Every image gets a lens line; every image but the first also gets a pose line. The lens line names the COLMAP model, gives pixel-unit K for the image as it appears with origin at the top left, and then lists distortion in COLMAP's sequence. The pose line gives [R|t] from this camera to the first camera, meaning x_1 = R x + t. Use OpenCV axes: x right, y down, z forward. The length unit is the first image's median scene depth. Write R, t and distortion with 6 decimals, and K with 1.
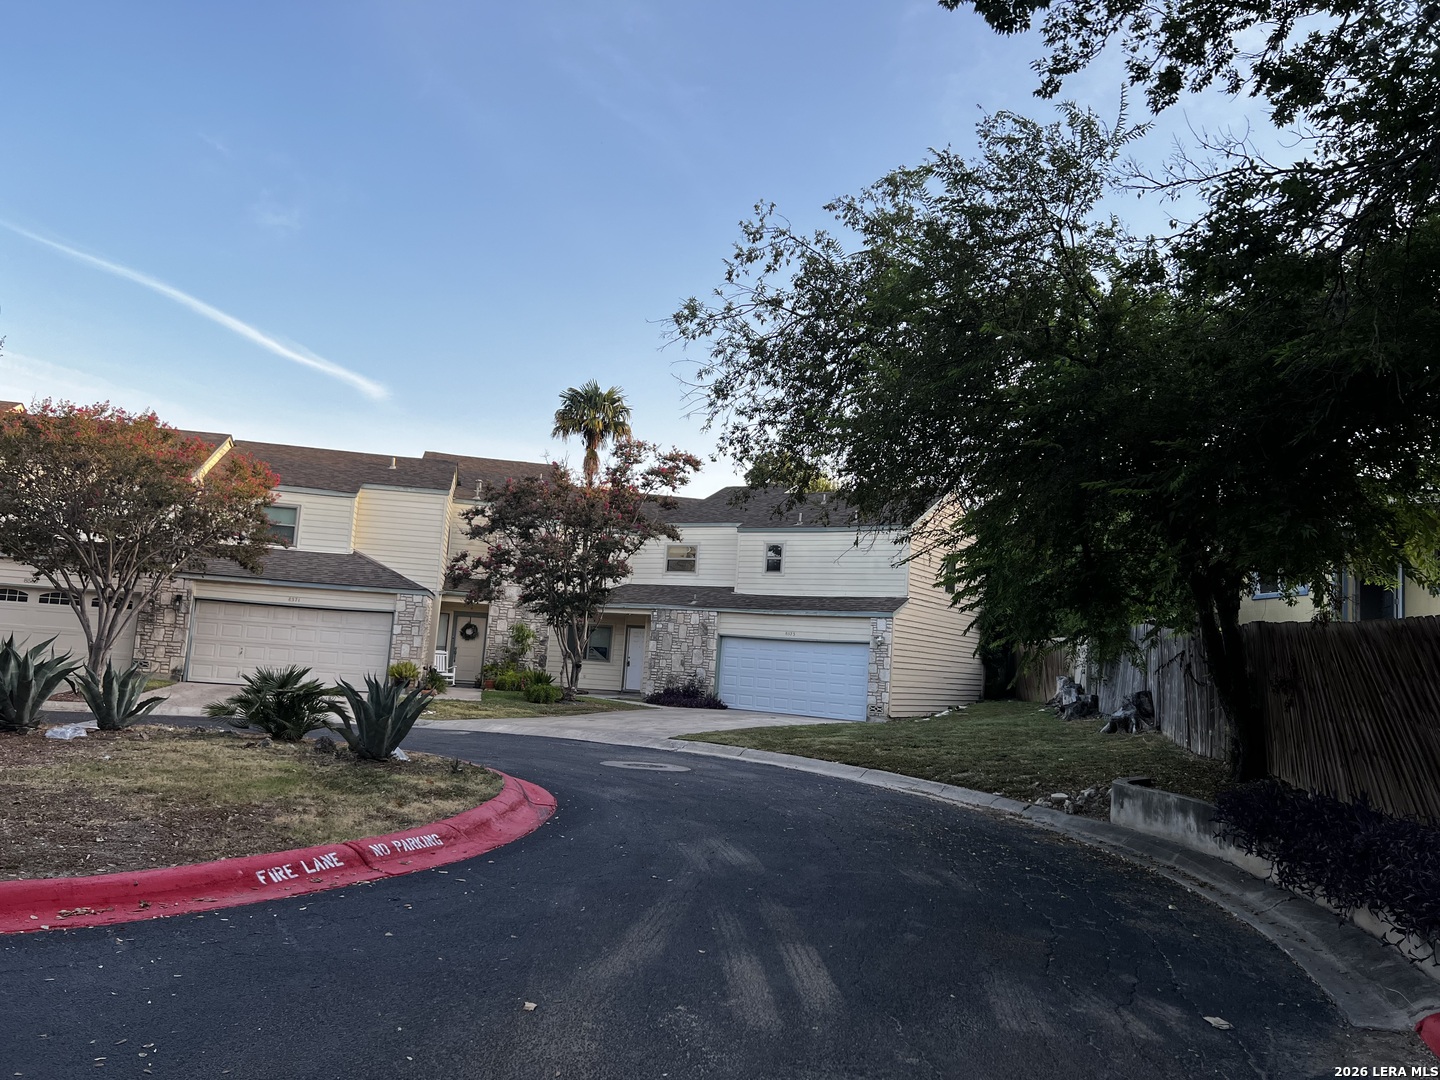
lens RADIAL K [[1060.9, 0, 720.0], [0, 1060.9, 540.0], [0, 0, 1]] dist [0.073252, -0.069965]
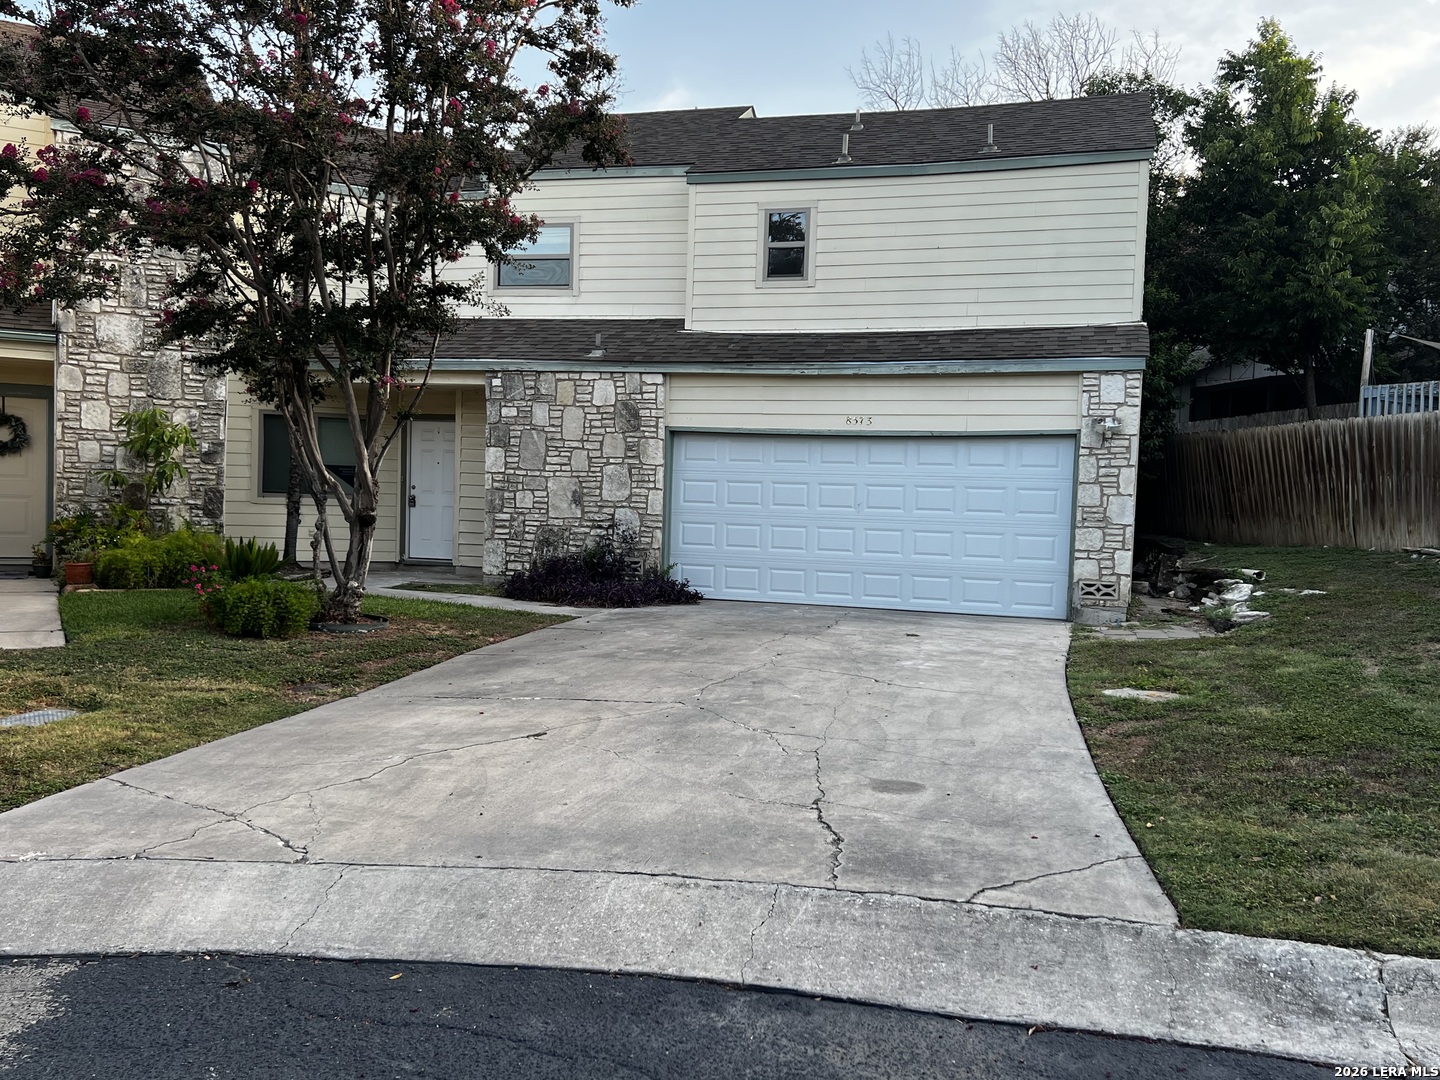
lens RADIAL K [[1263.0, 0, 714.8], [0, 1263.0, 564.4], [0, 0, 1]] dist [0.134209, -0.269834]
pose [[0.963798, -0.049187, 0.262056, -0.115327], [0.000797, 0.983364, 0.181642, 0.050006], [-0.266631, -0.174858, 0.947804, 0.499415]]
